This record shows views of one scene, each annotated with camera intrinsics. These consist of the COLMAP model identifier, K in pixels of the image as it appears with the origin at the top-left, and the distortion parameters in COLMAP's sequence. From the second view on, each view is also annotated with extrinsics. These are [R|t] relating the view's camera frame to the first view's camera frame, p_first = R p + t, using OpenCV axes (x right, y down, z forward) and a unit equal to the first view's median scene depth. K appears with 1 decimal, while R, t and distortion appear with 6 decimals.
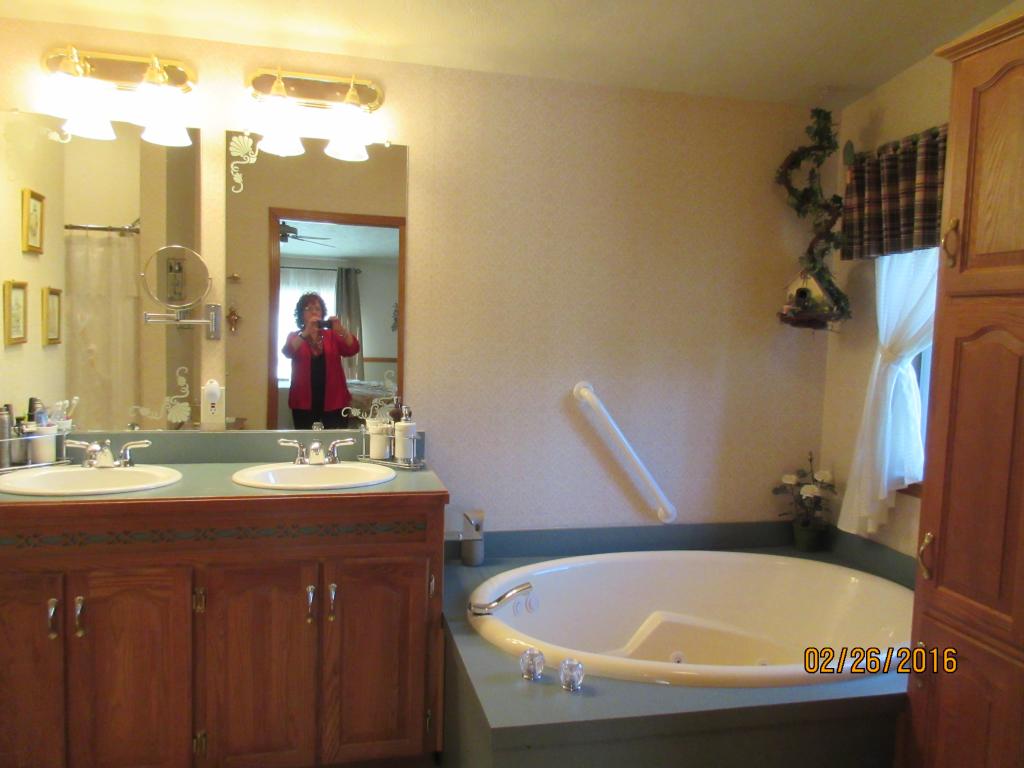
lens RADIAL K [[767.6, 0, 512.3], [0, 767.6, 381.7], [0, 0, 1]] dist [0.000774, 0.005008]
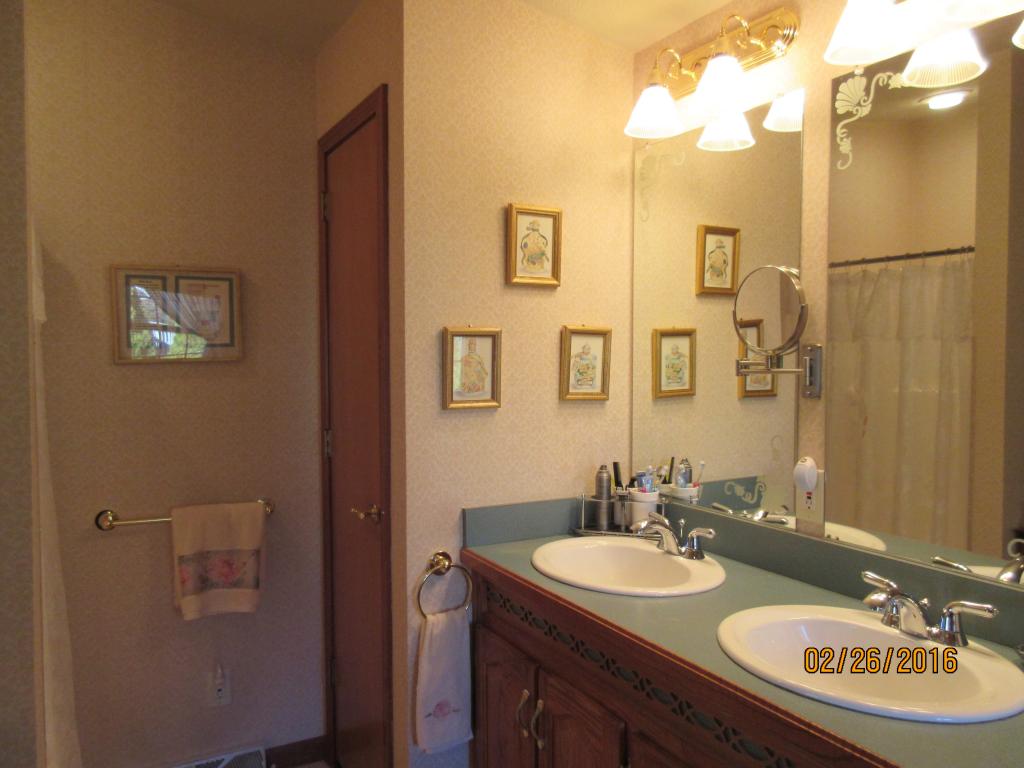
lens RADIAL K [[767.6, 0, 512.6], [0, 767.6, 385.3], [0, 0, 1]] dist [0.000774, 0.005008]
pose [[0.280812, 0.013424, -0.959669, 0.180436], [-0.067982, 0.997669, -0.005937, -0.044011], [0.957352, 0.066908, 0.281070, 0.568023]]
